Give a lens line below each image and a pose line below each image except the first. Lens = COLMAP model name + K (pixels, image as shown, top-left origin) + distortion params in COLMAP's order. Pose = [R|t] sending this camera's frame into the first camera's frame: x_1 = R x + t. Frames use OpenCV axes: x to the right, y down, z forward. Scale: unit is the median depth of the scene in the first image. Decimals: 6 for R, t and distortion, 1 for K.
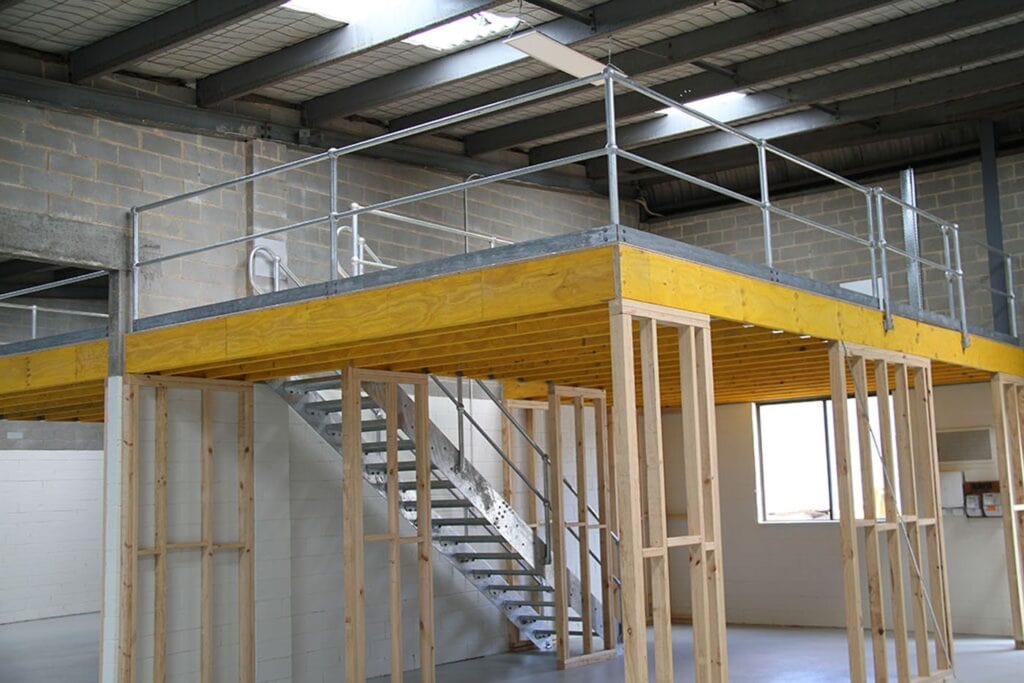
lens RADIAL K [[1242.8, 0, 514.4], [0, 1242.8, 335.1], [0, 0, 1]] dist [0.078613, 0.000000]
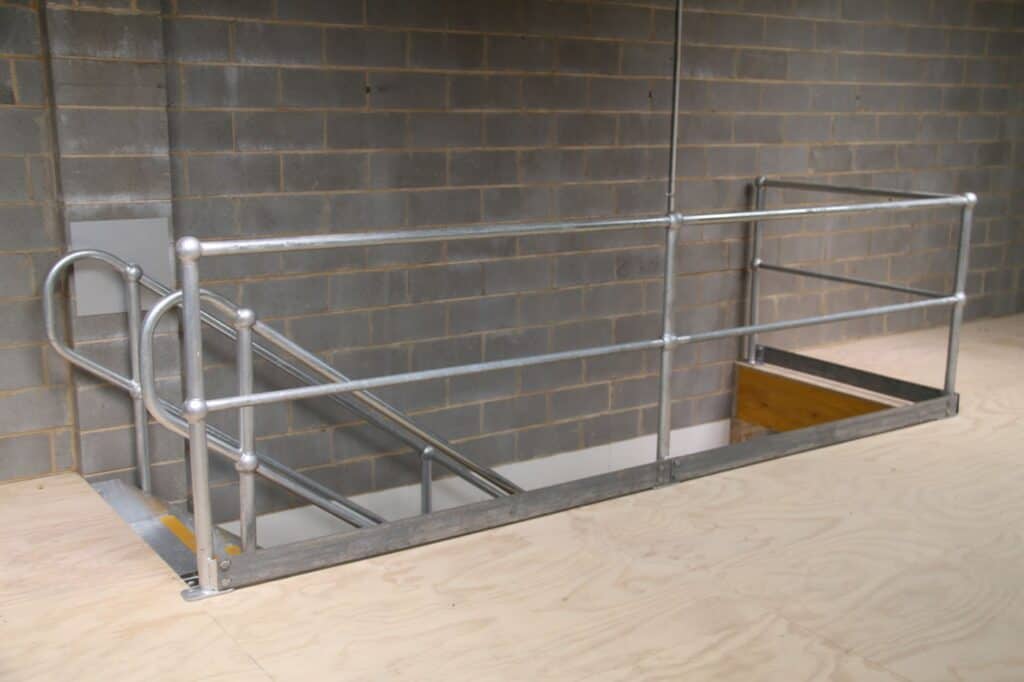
lens RADIAL K [[1138.9, 0, 510.7], [0, 1138.9, 342.5], [0, 0, 1]] dist [0.102679, 0.000000]
pose [[0.952402, 0.098686, -0.288428, 0.045615], [0.004689, 0.941296, 0.337549, -0.175876], [0.304808, -0.322835, 0.896030, 0.717246]]
